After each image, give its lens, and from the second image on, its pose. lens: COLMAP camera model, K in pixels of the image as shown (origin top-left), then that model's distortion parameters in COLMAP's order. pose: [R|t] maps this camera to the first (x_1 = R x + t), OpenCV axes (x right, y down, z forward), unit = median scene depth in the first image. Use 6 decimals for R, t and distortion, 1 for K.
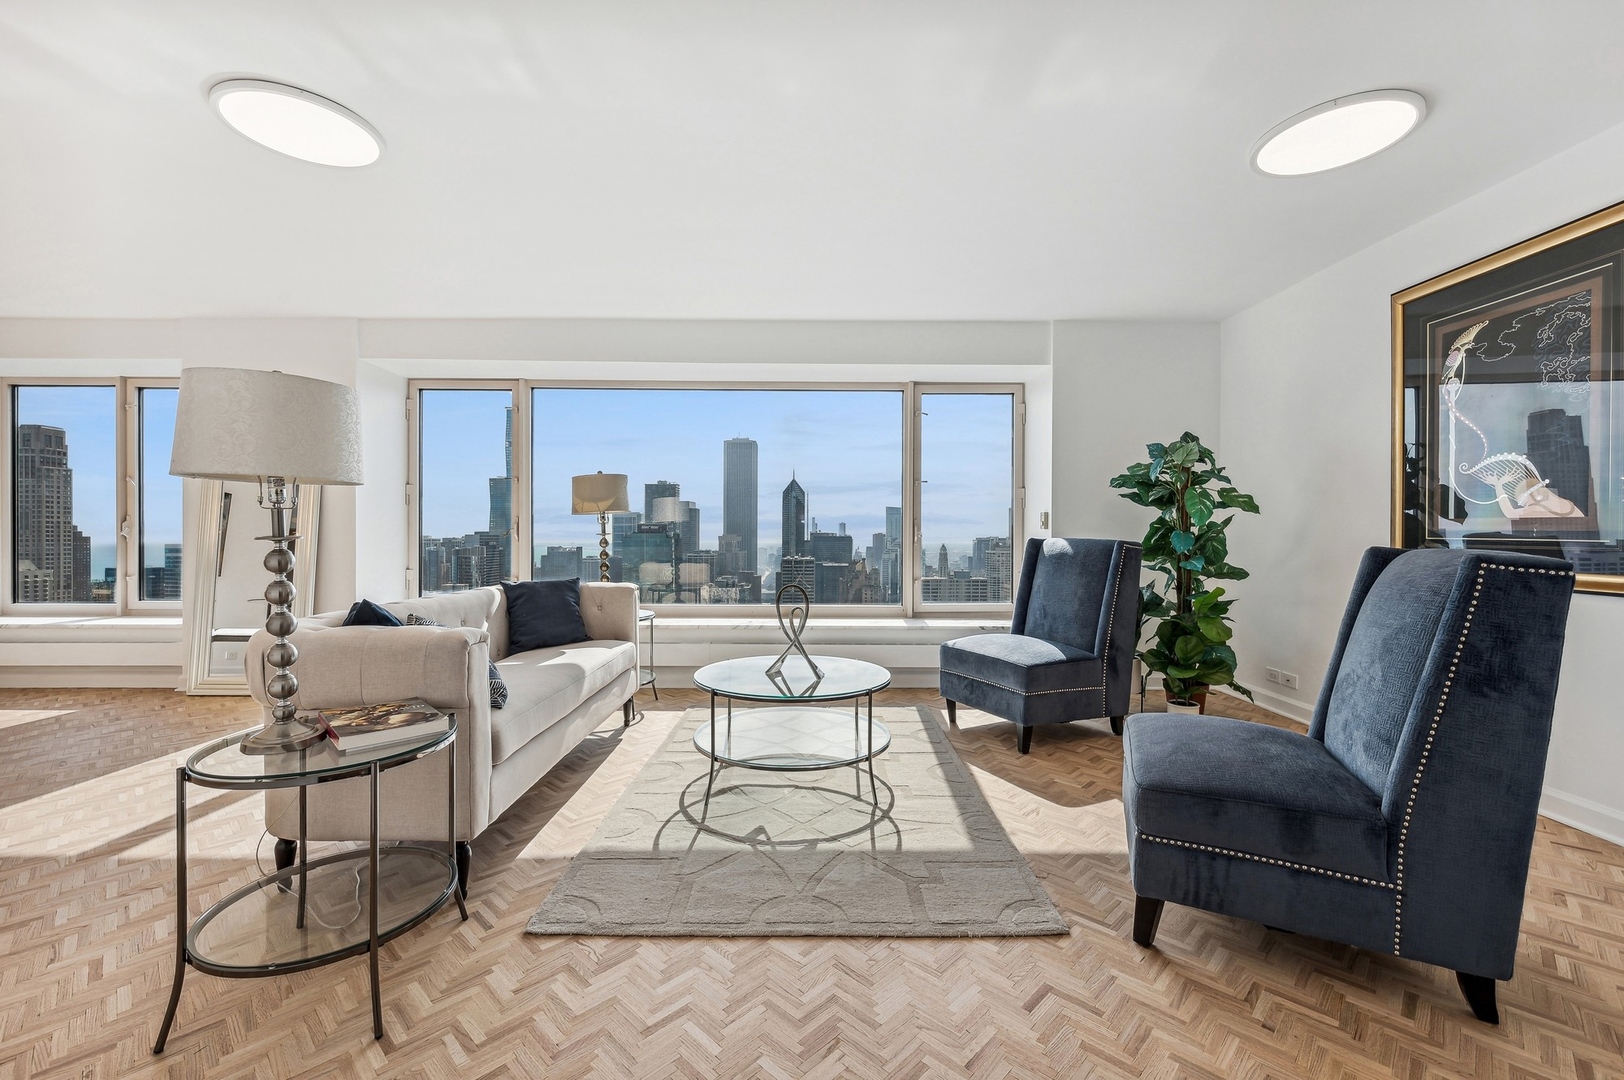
lens RADIAL K [[659.2, 0, 818.9], [0, 659.2, 551.2], [0, 0, 1]] dist [-0.002746, -0.000832]
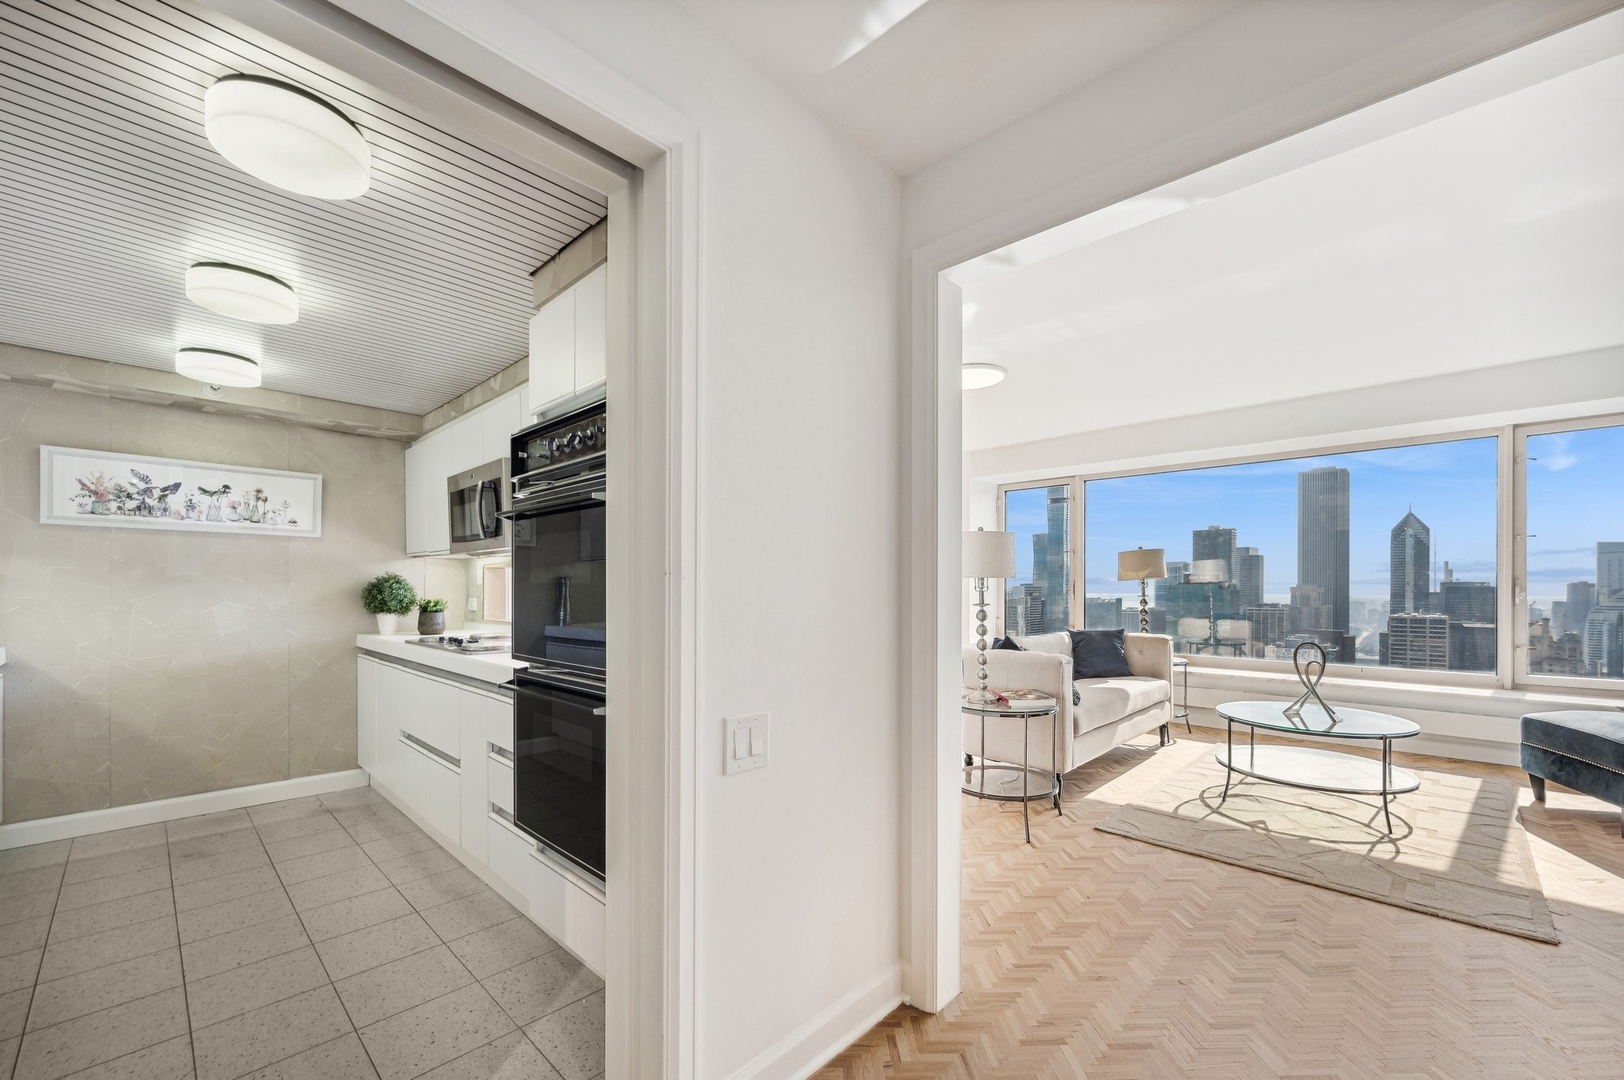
lens RADIAL K [[659.2, 0, 820.6], [0, 659.2, 589.0], [0, 0, 1]] dist [-0.002746, -0.000832]
pose [[0.716943, -0.000658, -0.697132, 0.136485], [-0.013575, 0.999797, -0.014904, -0.013378], [0.697000, 0.020149, 0.716788, -0.420439]]
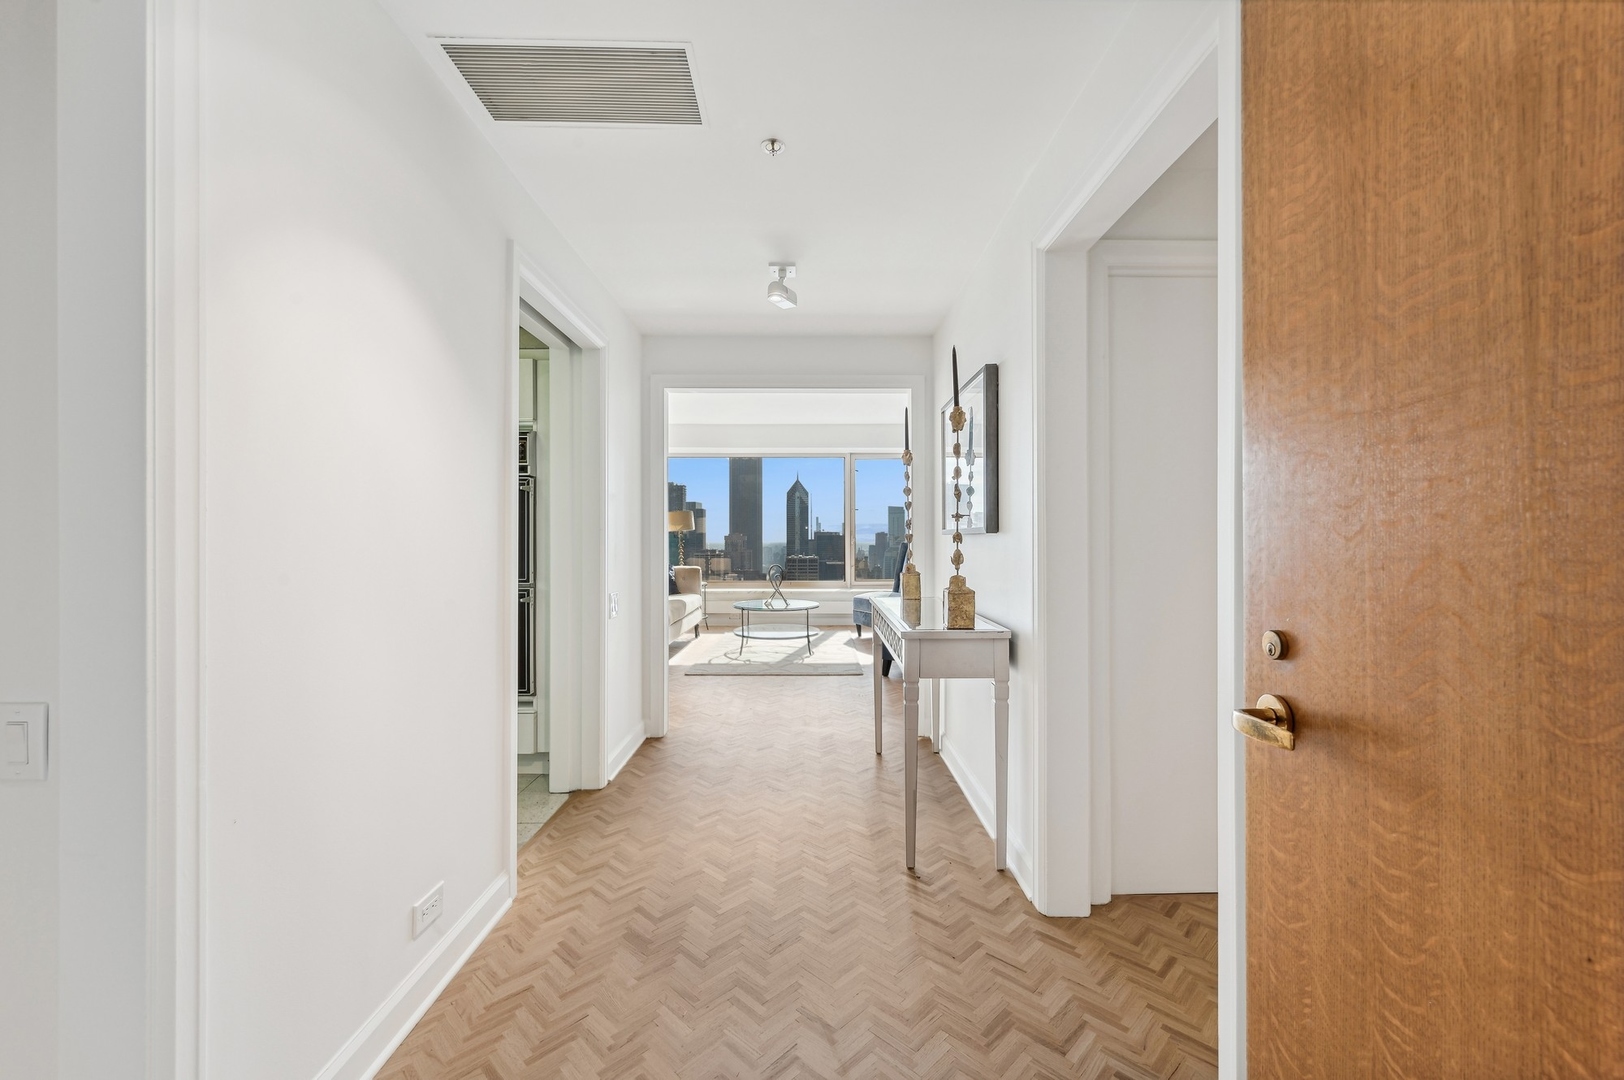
lens RADIAL K [[659.2, 0, 824.6], [0, 659.2, 541.1], [0, 0, 1]] dist [-0.002746, -0.000832]
pose [[0.999992, -0.003891, 0.001329, 0.107921], [0.003909, 0.999897, -0.013778, 0.000288], [-0.001276, 0.013783, 0.999904, -1.101220]]
